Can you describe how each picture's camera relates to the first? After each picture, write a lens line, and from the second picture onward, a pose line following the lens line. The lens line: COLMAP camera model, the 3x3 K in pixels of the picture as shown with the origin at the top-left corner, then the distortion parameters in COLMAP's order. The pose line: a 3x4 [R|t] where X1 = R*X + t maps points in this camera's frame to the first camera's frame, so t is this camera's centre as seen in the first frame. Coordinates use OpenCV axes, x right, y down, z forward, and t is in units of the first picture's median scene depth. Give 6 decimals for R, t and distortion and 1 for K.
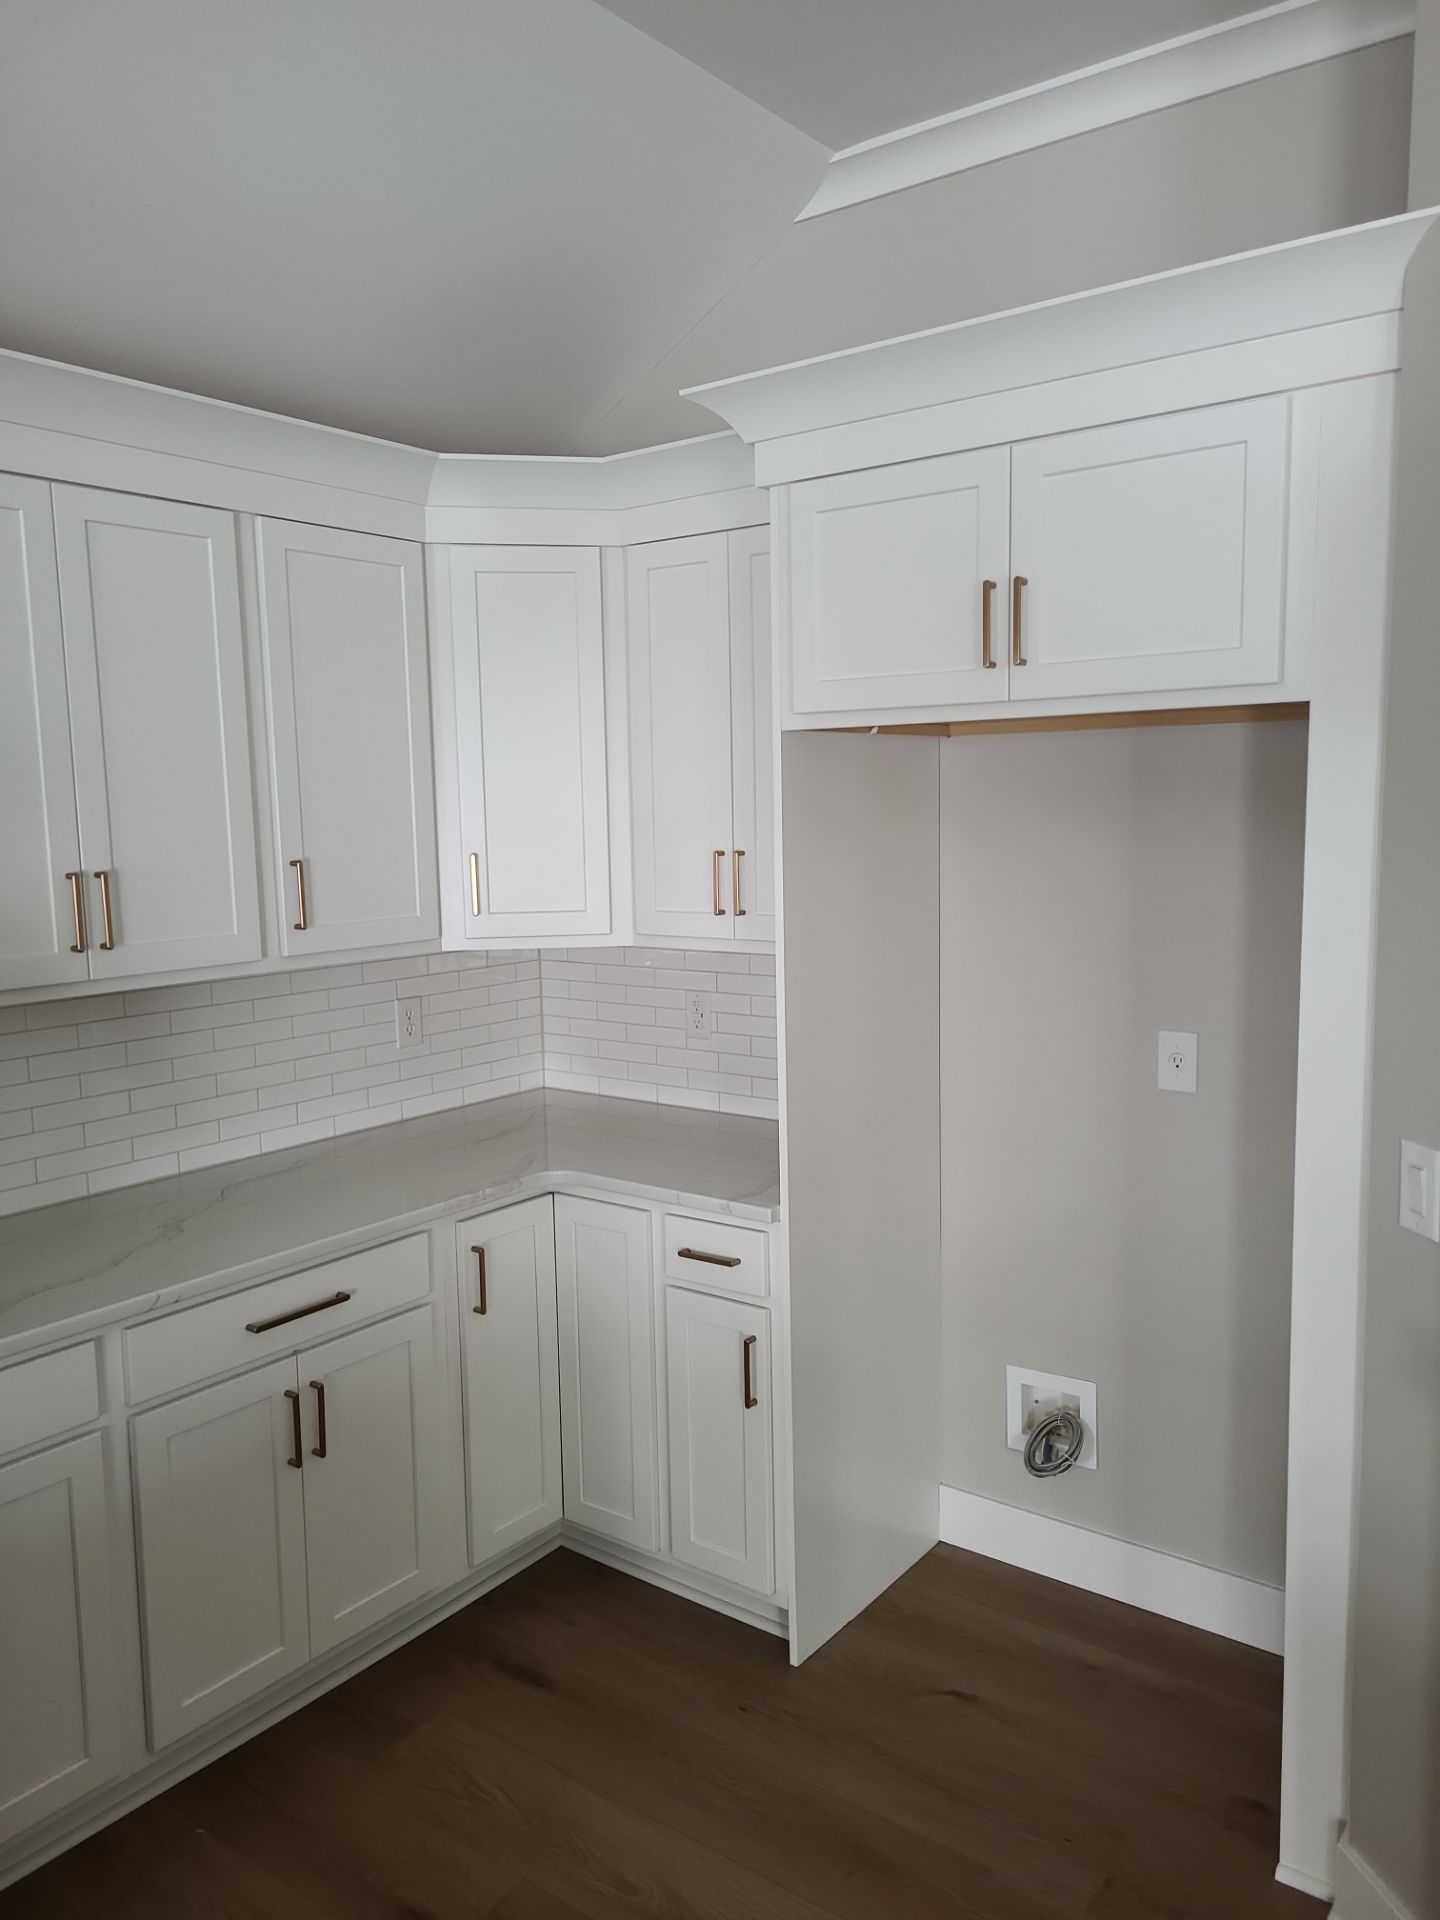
lens RADIAL K [[1475.2, 0, 728.1], [0, 1475.2, 967.1], [0, 0, 1]] dist [0.049425, -0.039184]
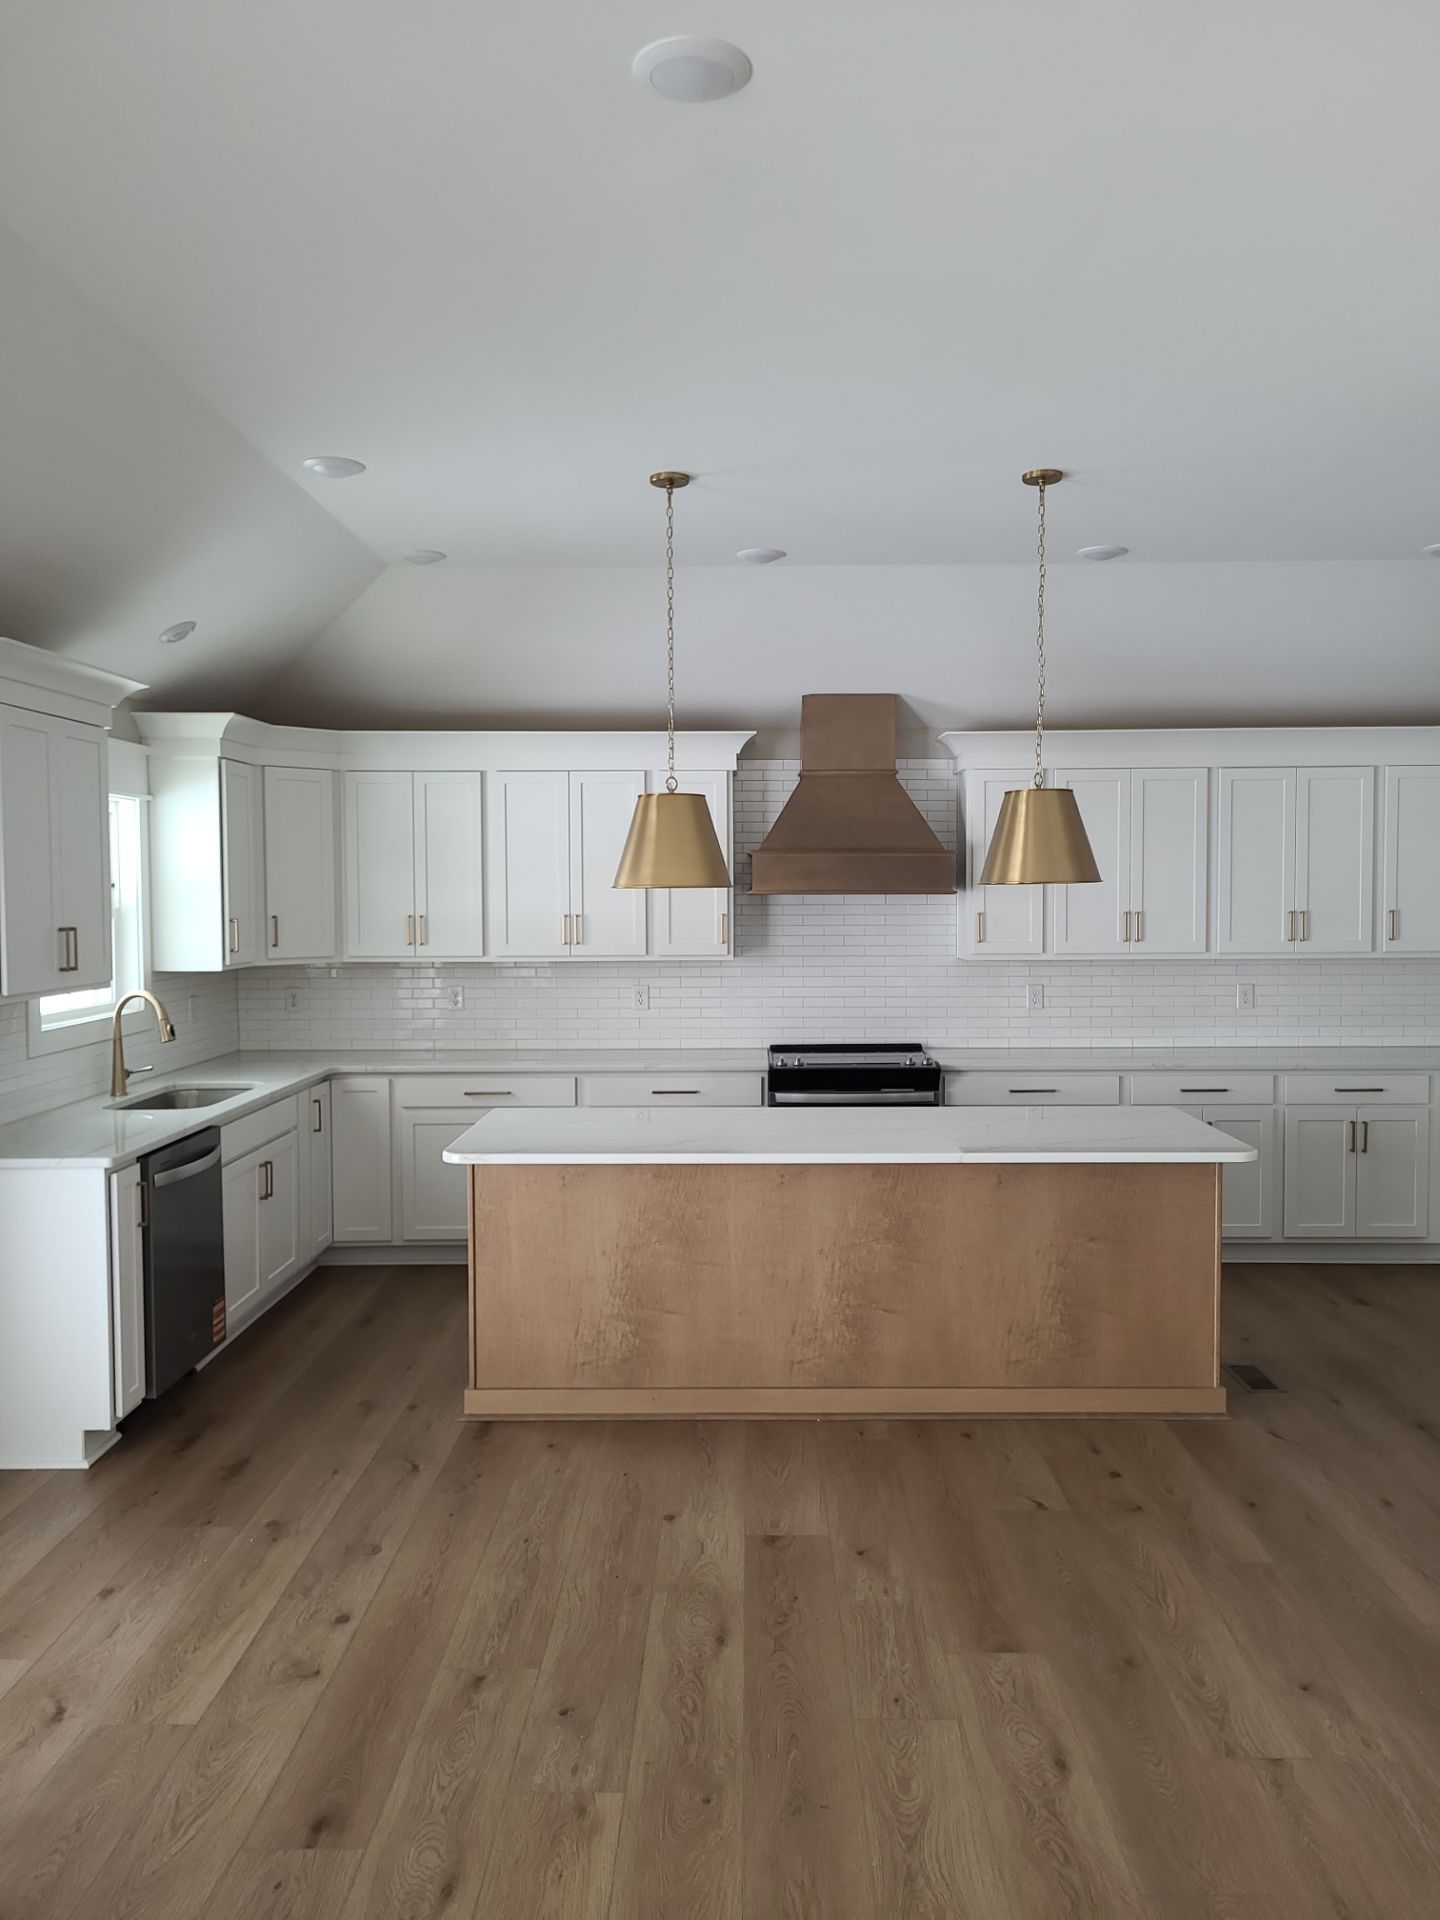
lens RADIAL K [[1475.2, 0, 716.1], [0, 1475.2, 946.6], [0, 0, 1]] dist [0.049425, -0.039184]
pose [[0.574456, 0.047116, -0.817178, 1.011403], [-0.097799, 0.995141, -0.011374, 0.115596], [0.812672, 0.086453, 0.576273, -1.204163]]
